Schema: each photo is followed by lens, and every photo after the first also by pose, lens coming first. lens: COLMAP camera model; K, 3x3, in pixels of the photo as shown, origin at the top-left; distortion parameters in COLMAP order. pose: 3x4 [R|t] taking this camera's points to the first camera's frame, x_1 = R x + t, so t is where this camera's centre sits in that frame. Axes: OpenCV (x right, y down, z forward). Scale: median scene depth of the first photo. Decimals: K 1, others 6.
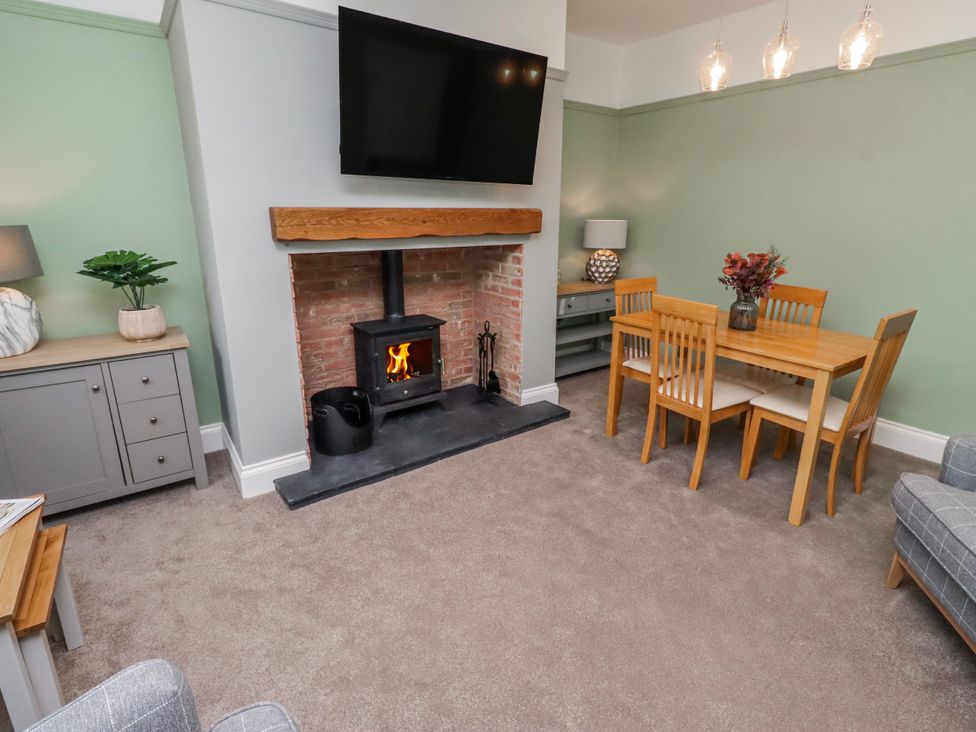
lens RADIAL K [[507.6, 0, 496.5], [0, 507.6, 348.3], [0, 0, 1]] dist [0.003069, 0.000479]
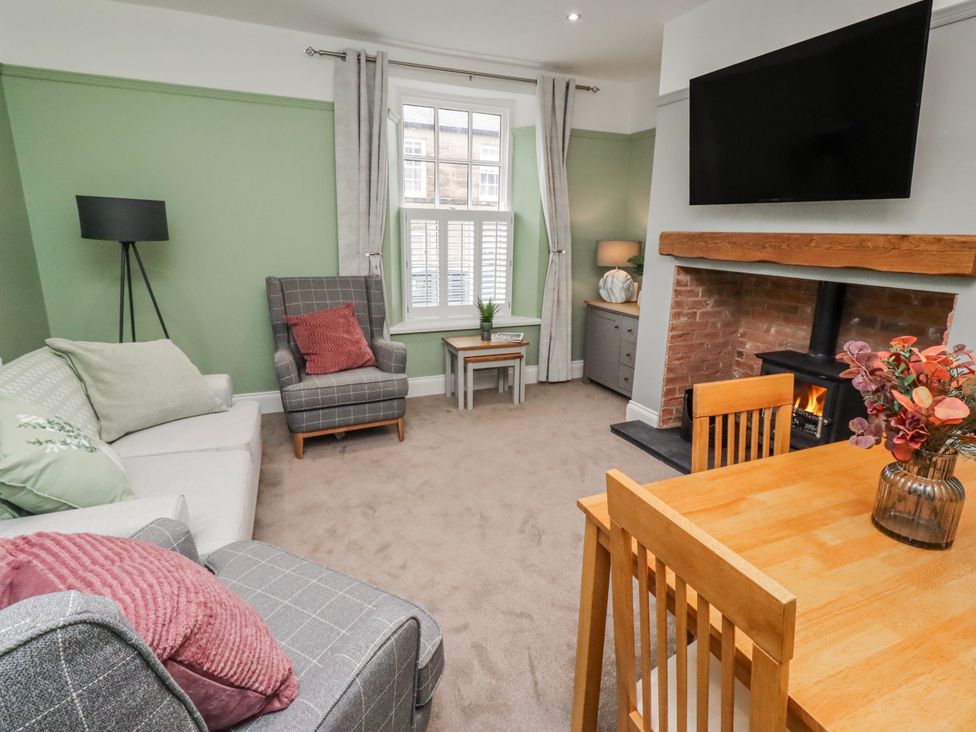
lens RADIAL K [[507.6, 0, 494.4], [0, 507.6, 349.9], [0, 0, 1]] dist [0.003069, 0.000479]
pose [[-0.223279, 0.217858, -0.950097, 1.065550], [-0.271763, 0.922143, 0.275314, -0.226084], [0.936104, 0.319673, -0.146689, 0.838002]]
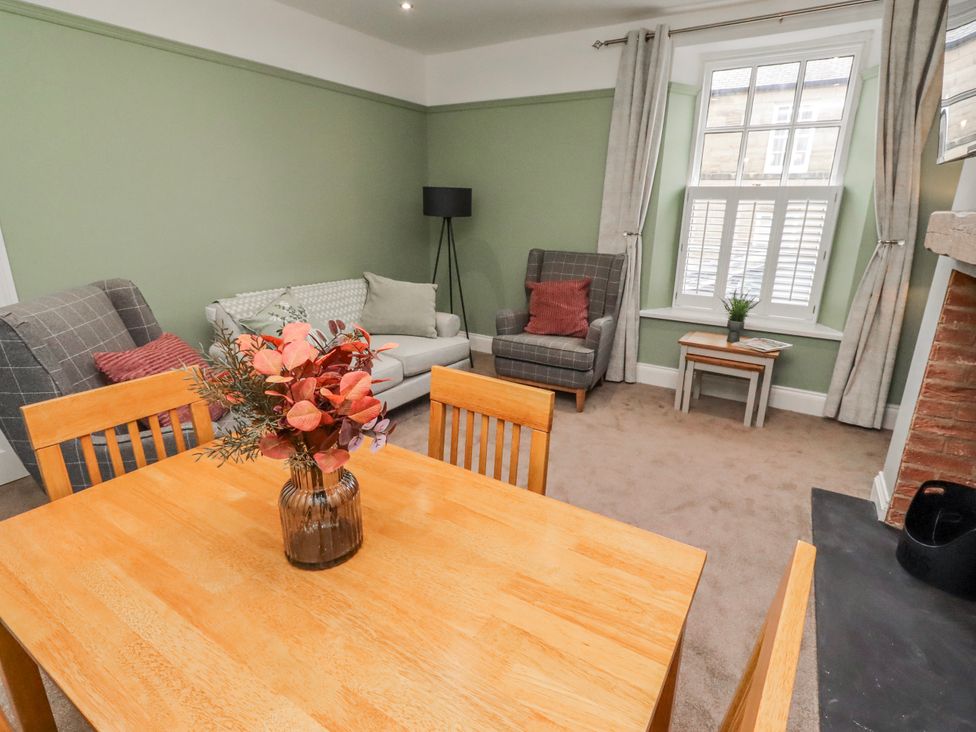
lens RADIAL K [[507.6, 0, 482.9], [0, 507.6, 352.3], [0, 0, 1]] dist [0.003069, 0.000479]
pose [[-0.926297, 0.089804, -0.365935, 0.615745], [-0.115768, 0.856375, 0.503209, -0.403939], [0.358568, 0.508484, -0.782862, 1.460563]]
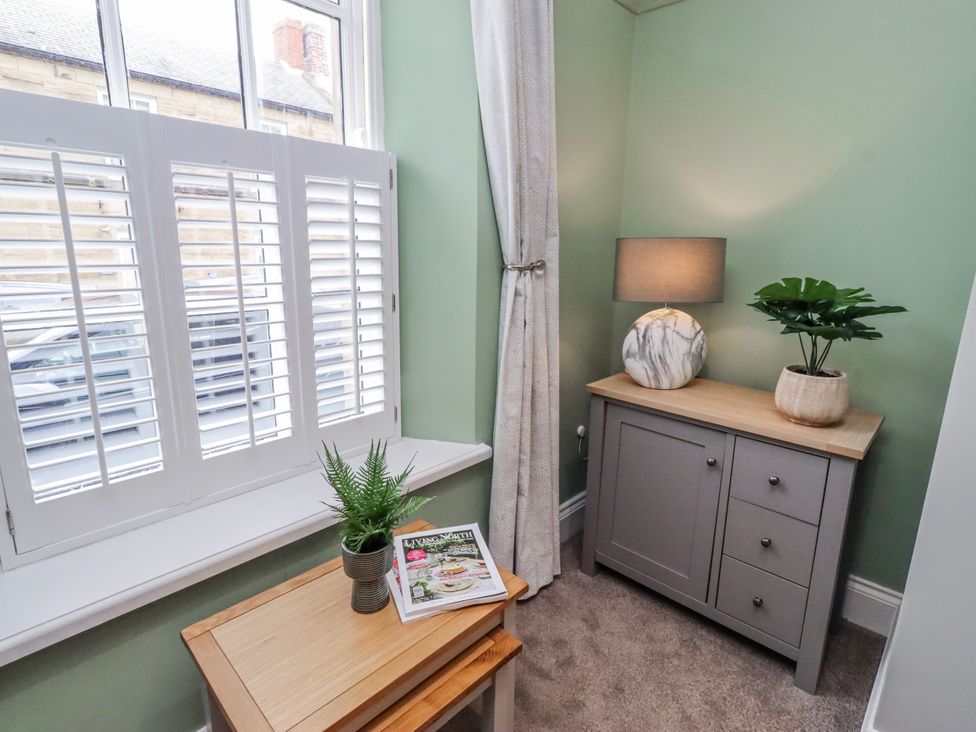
lens RADIAL K [[507.6, 0, 496.1], [0, 507.6, 349.6], [0, 0, 1]] dist [0.003069, 0.000479]
pose [[0.187670, 0.207548, -0.960054, -0.181932], [-0.274524, 0.949552, 0.151614, -0.093101], [0.943089, 0.235105, 0.235180, 0.483384]]
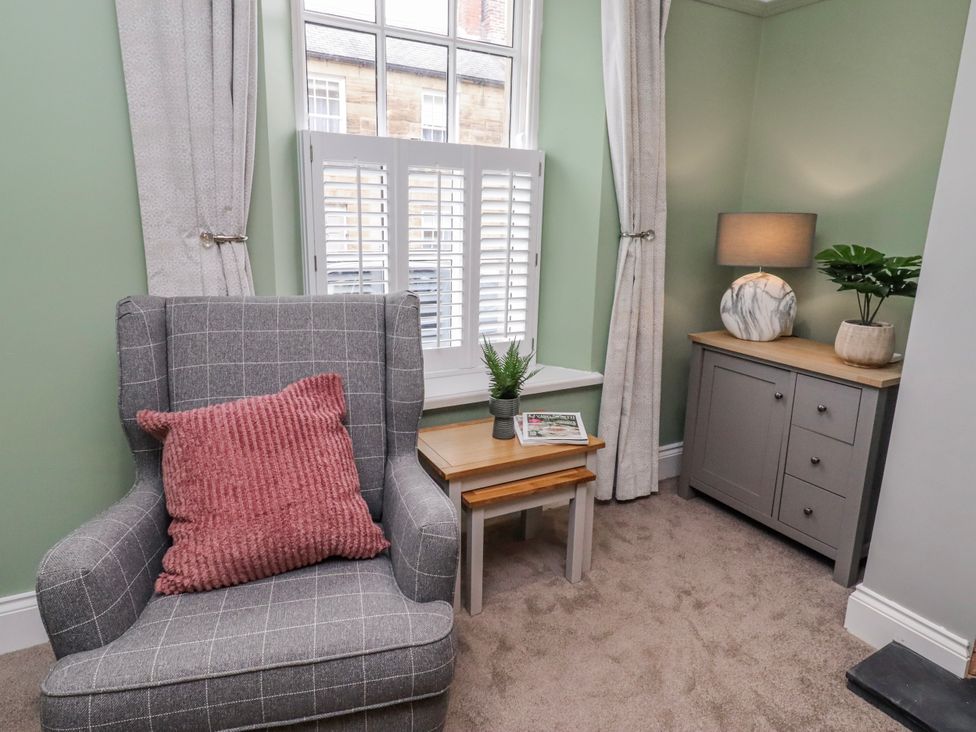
lens RADIAL K [[603.1, 0, 497.1], [0, 603.1, 346.7], [0, 0, 1]] dist [0.004556, -0.001705]
pose [[-0.114314, 0.212160, -0.970526, 0.249746], [-0.283730, 0.929267, 0.236560, -0.104599], [0.952066, 0.302409, -0.046032, 0.531390]]
